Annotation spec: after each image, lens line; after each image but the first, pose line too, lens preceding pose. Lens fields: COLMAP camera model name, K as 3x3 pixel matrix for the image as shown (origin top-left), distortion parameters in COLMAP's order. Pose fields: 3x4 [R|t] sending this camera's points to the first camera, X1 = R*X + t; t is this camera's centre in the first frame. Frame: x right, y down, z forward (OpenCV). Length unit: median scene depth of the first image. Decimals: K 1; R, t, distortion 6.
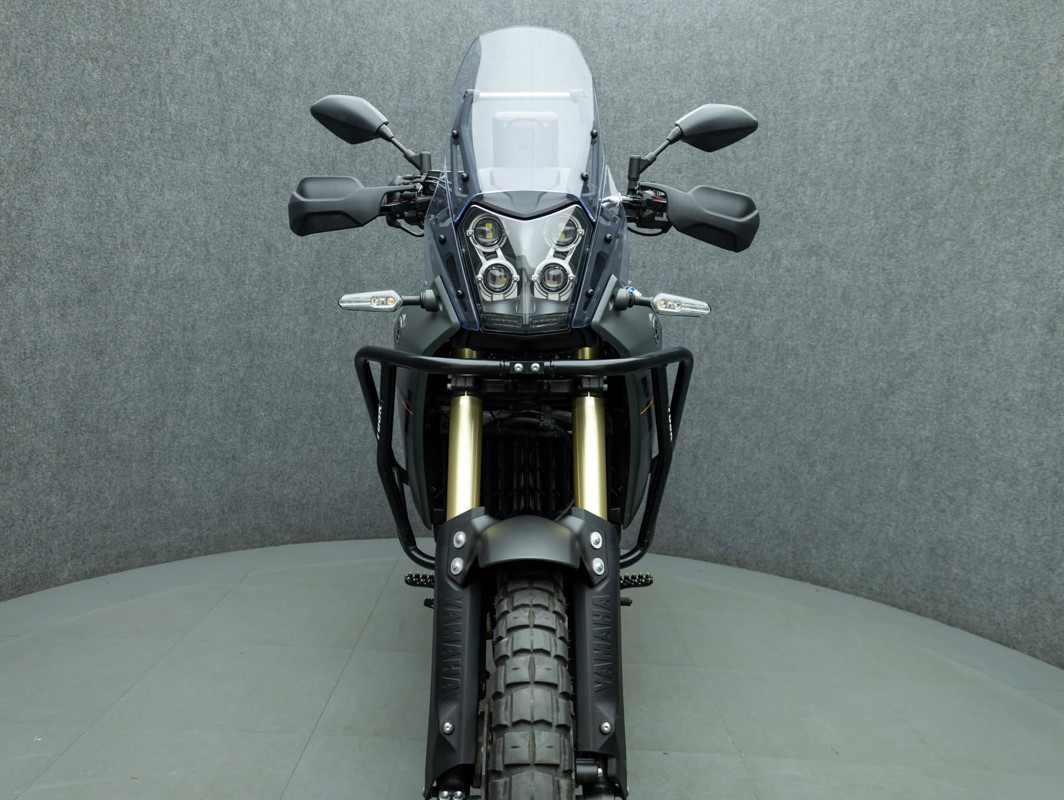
lens RADIAL K [[744.9, 0, 544.7], [0, 744.9, 426.6], [0, 0, 1]] dist [-0.016917, -0.004813]
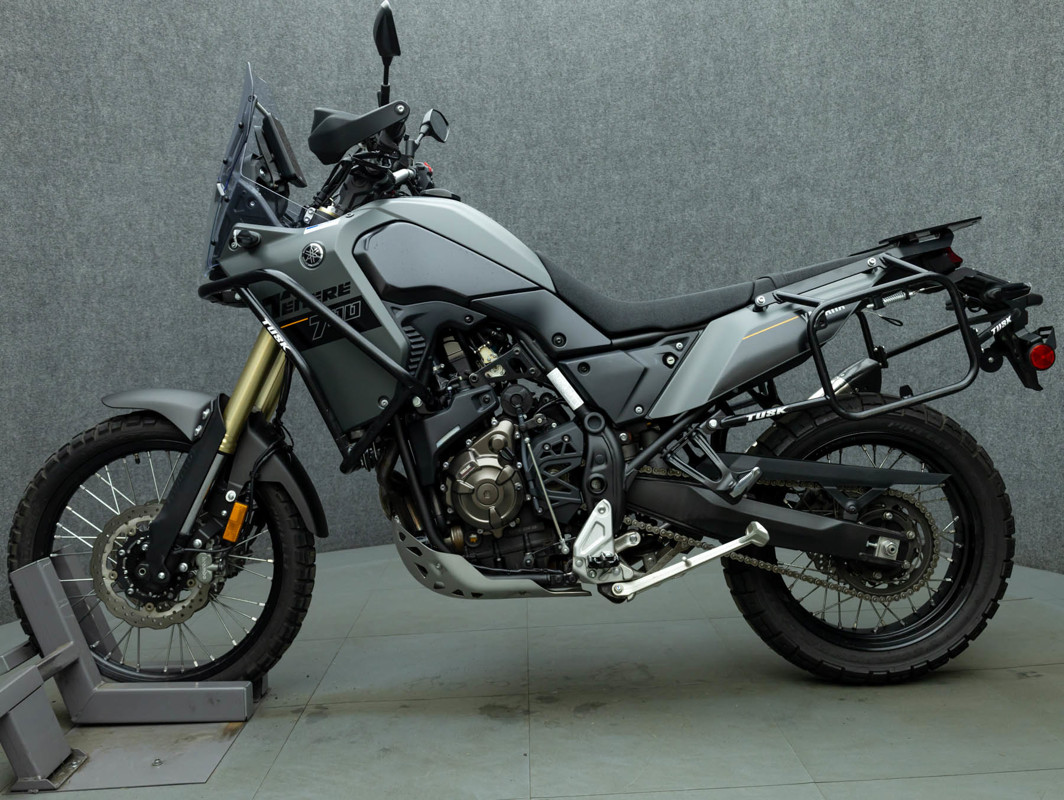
lens RADIAL K [[852.8, 0, 547.9], [0, 852.8, 419.4], [0, 0, 1]] dist [-0.057625, 0.023636]
pose [[0.993463, -0.113484, -0.012384, 0.038339], [0.113045, 0.993082, -0.031775, 0.065517], [0.015904, 0.030167, 0.999418, -0.069557]]
